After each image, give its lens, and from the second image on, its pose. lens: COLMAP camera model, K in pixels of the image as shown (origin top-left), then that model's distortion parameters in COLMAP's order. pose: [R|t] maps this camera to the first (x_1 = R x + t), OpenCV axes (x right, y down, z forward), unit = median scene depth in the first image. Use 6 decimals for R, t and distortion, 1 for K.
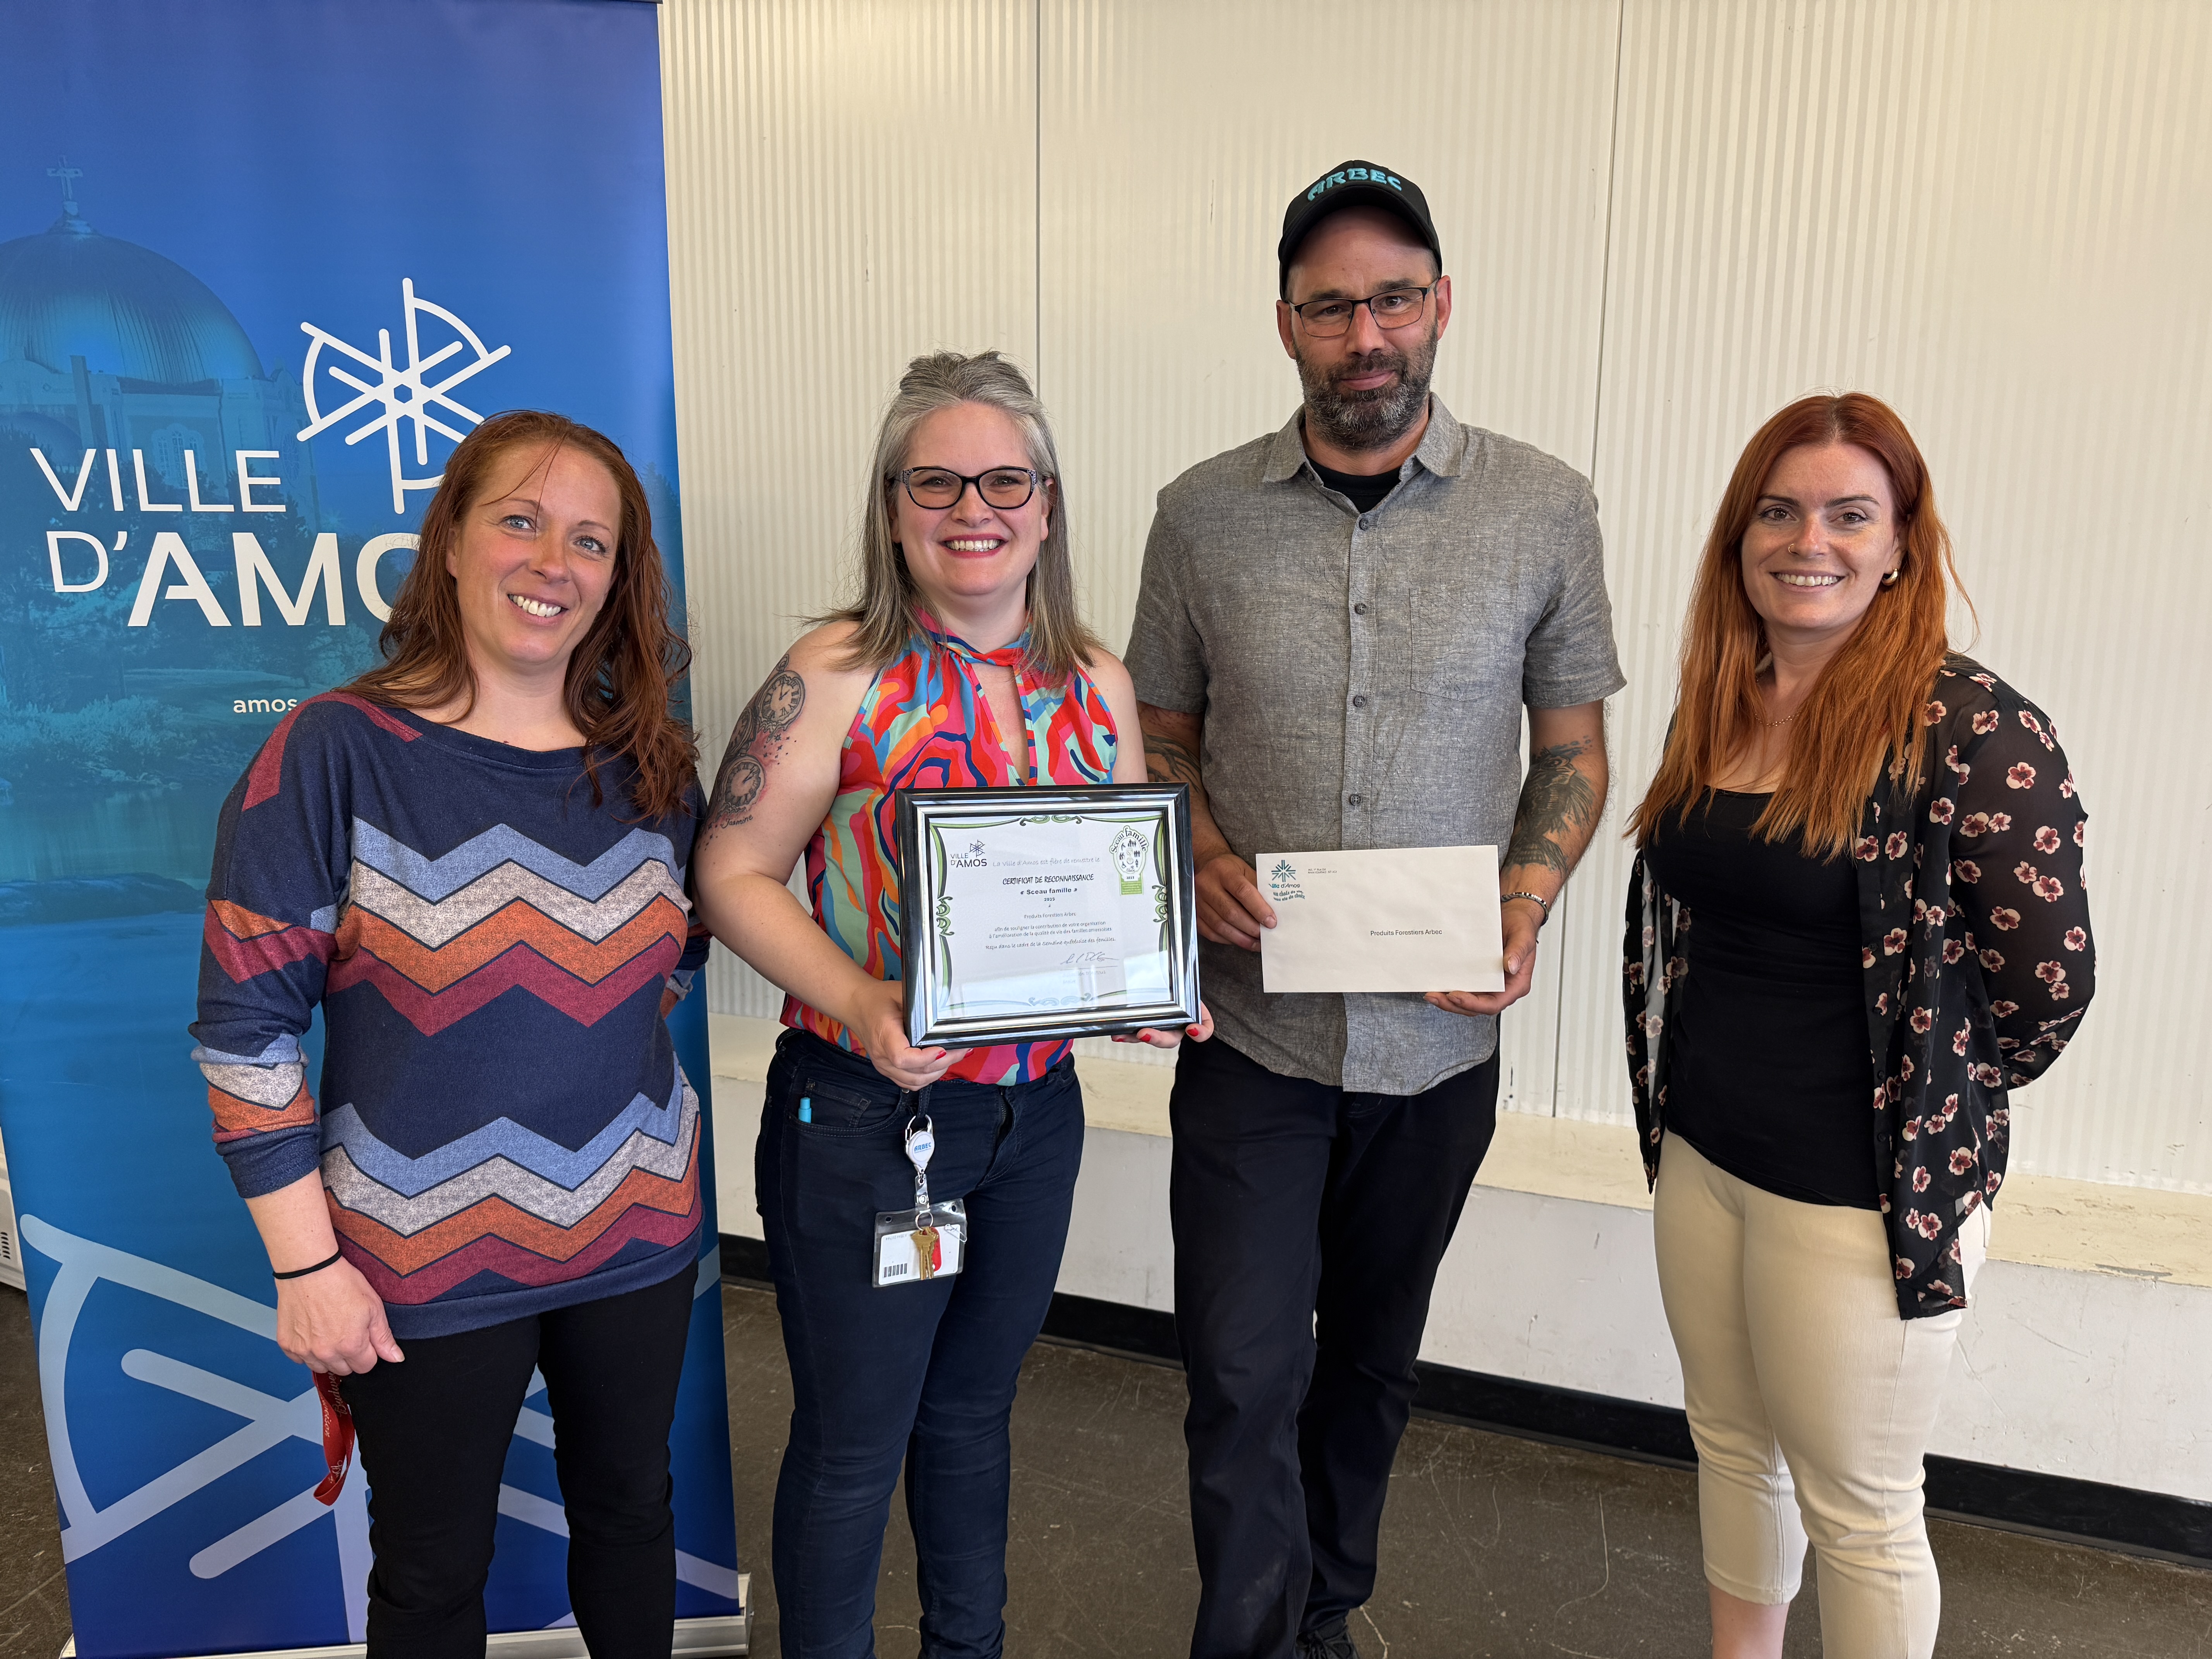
lens RADIAL K [[1572.0, 0, 1113.4], [0, 1572.0, 838.5], [0, 0, 1]] dist [0.002285, -0.008255]
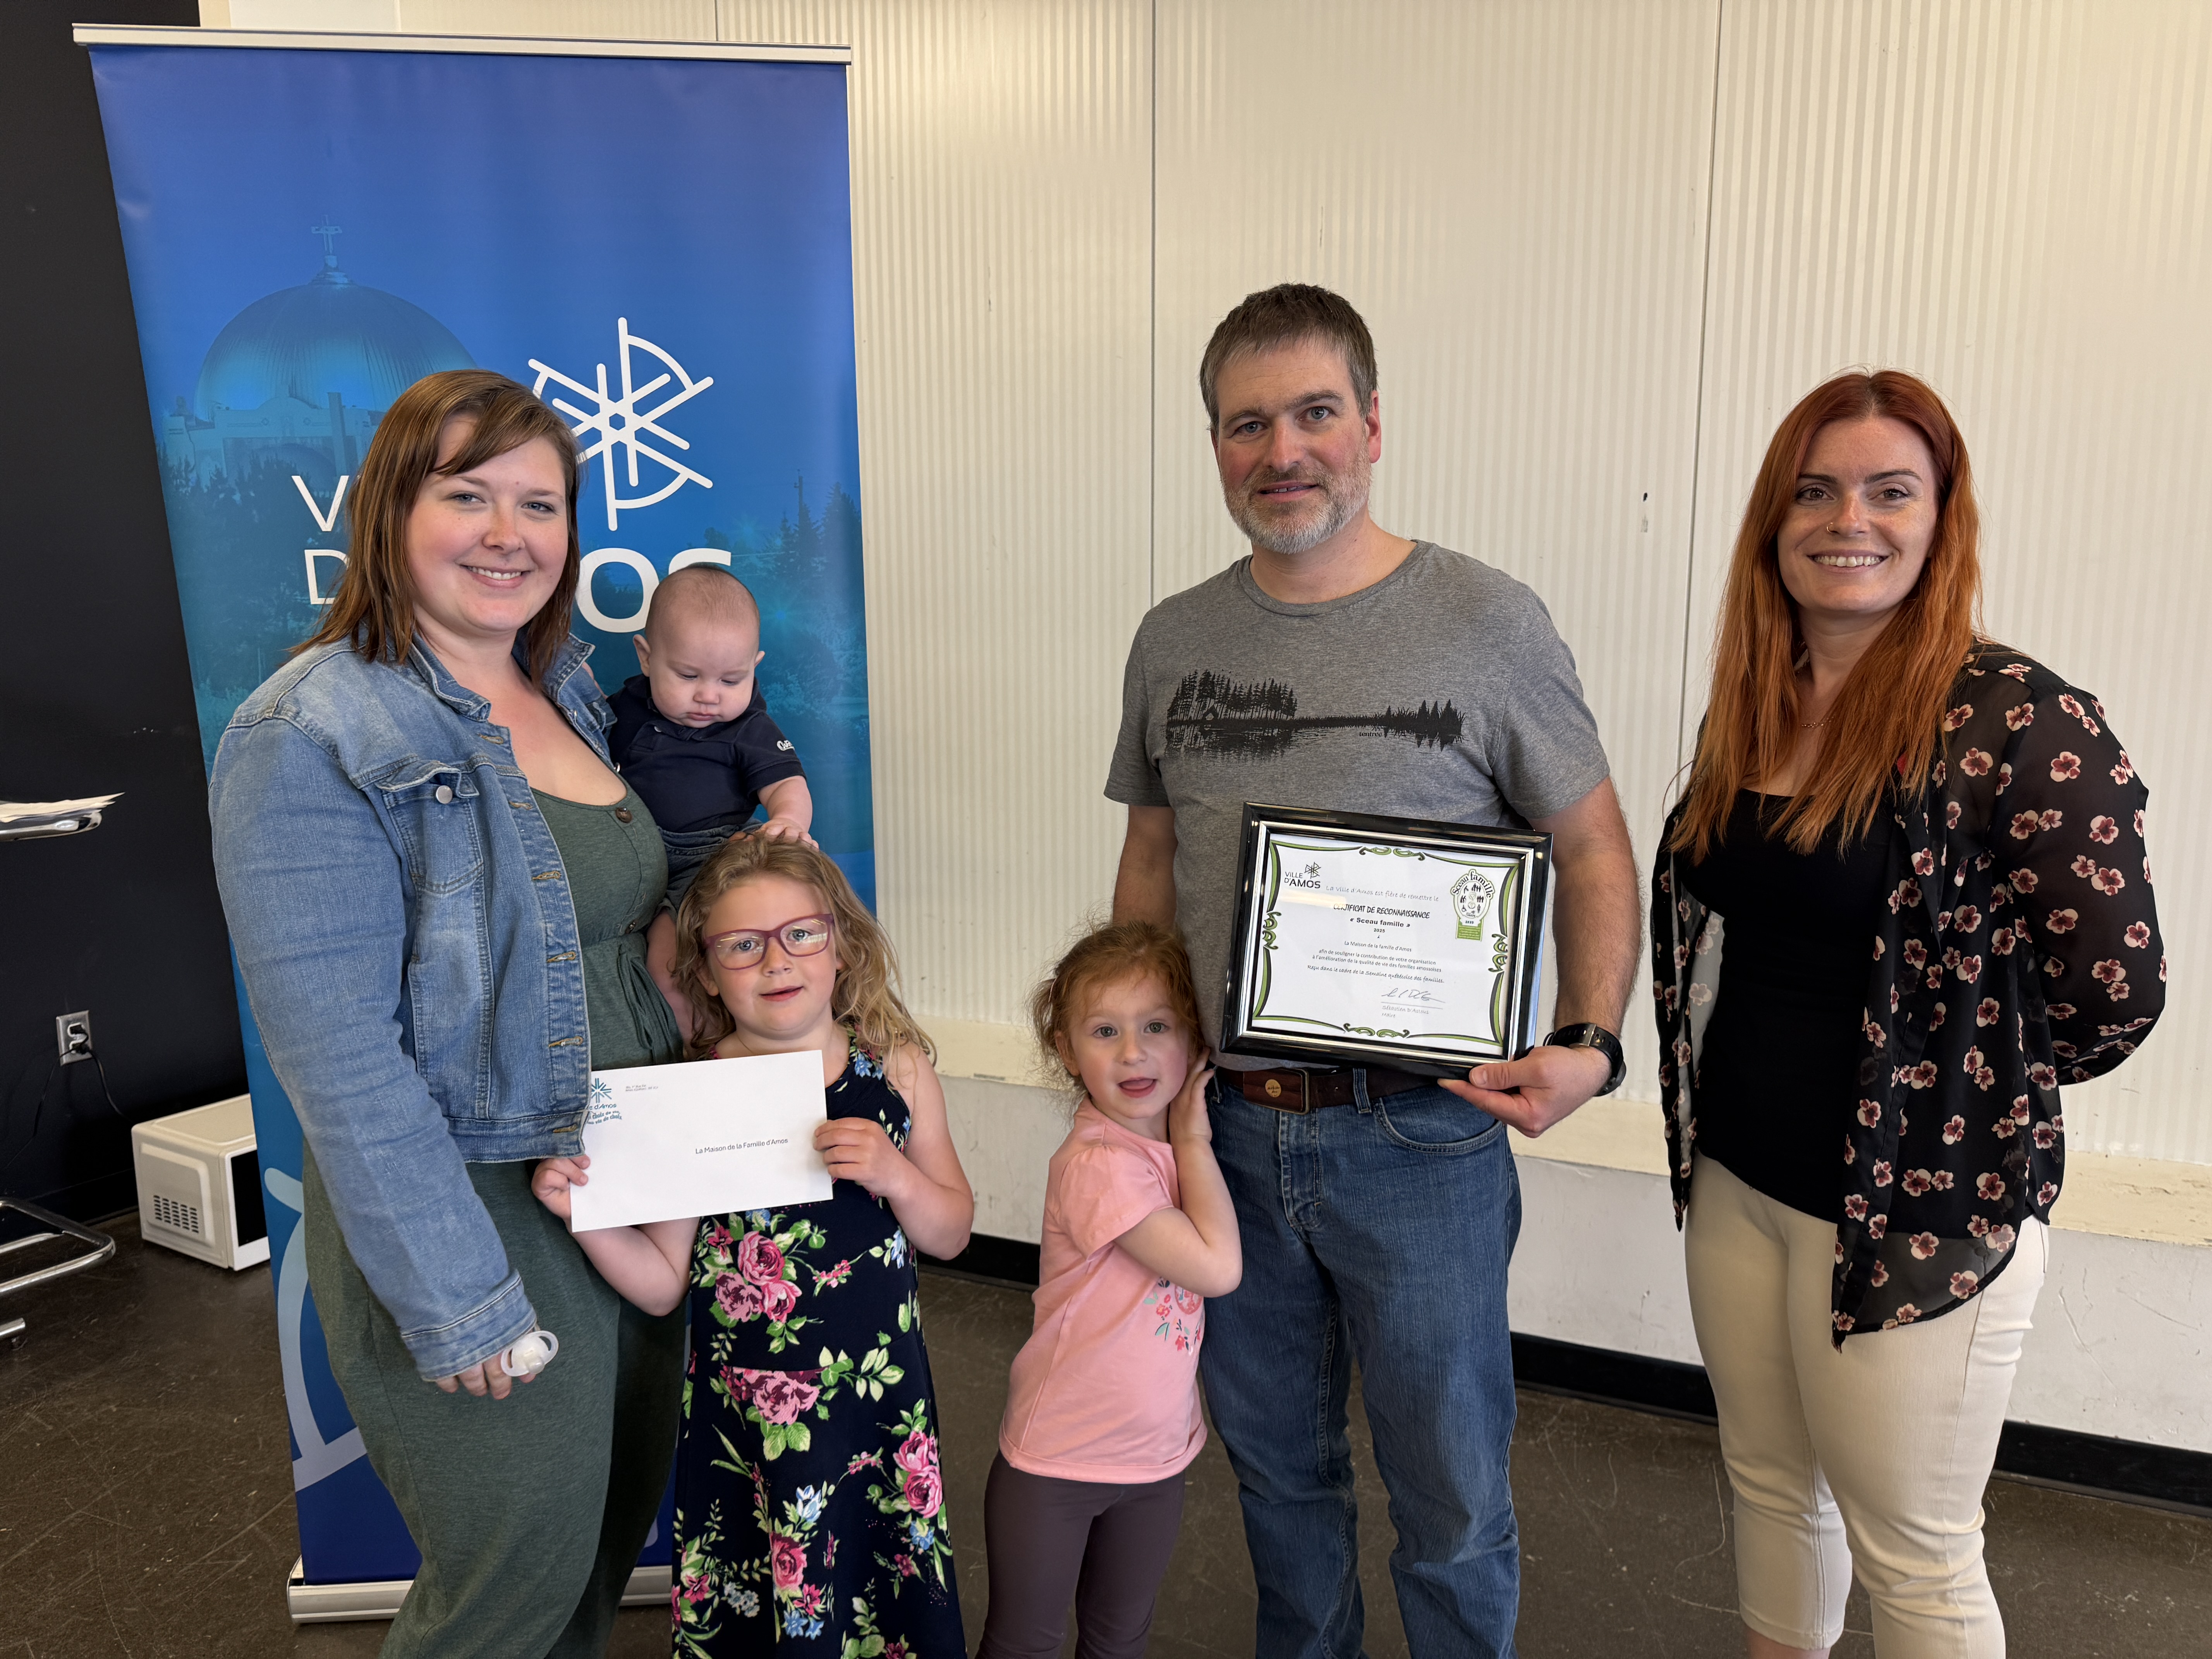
lens RADIAL K [[1570.5, 0, 1102.3], [0, 1570.5, 836.9], [0, 0, 1]] dist [0.009679, -0.016438]
pose [[0.998813, -0.004910, -0.048469, -0.056928], [0.004241, 0.999894, -0.013898, 0.025750], [0.048532, 0.013676, 0.998728, -0.084111]]
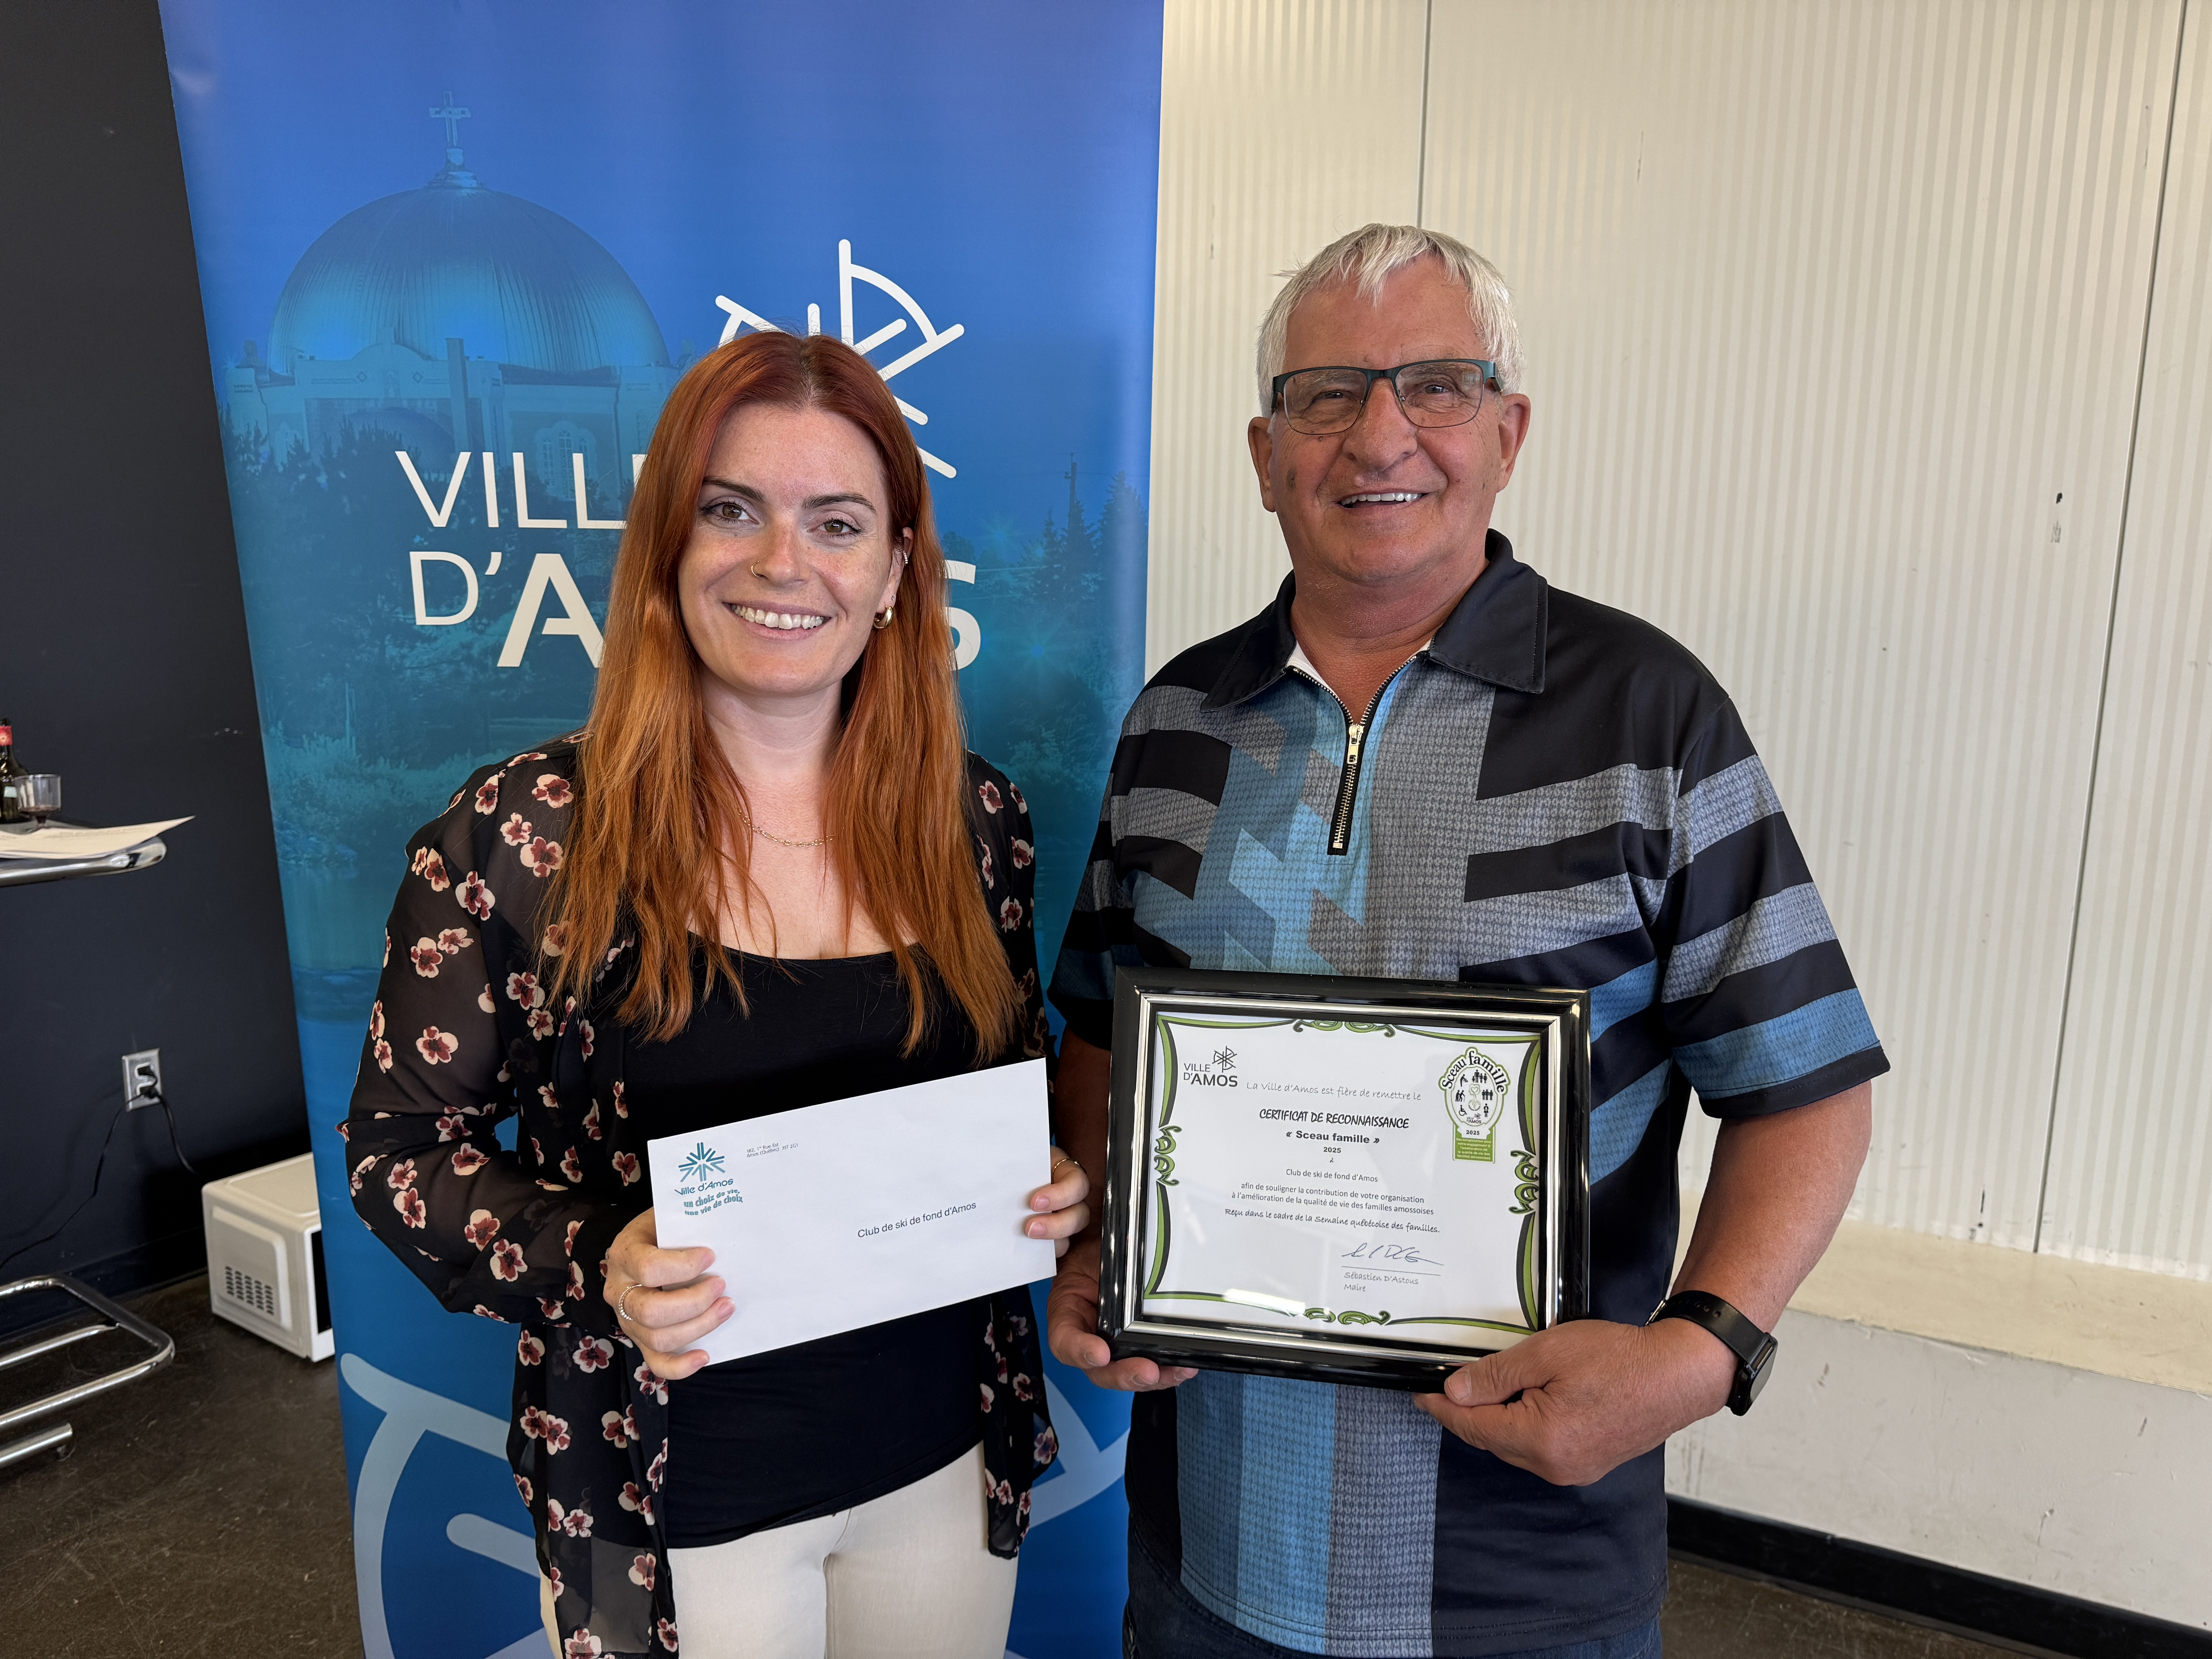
lens RADIAL K [[1573.2, 0, 1105.4], [0, 1573.2, 833.2], [0, 0, 1]] dist [0.004871, -0.011636]
pose [[0.994942, 0.023812, -0.097584, -0.222921], [-0.024013, 0.999711, -0.000885, -0.053682], [0.097534, 0.003224, 0.995227, 0.204934]]
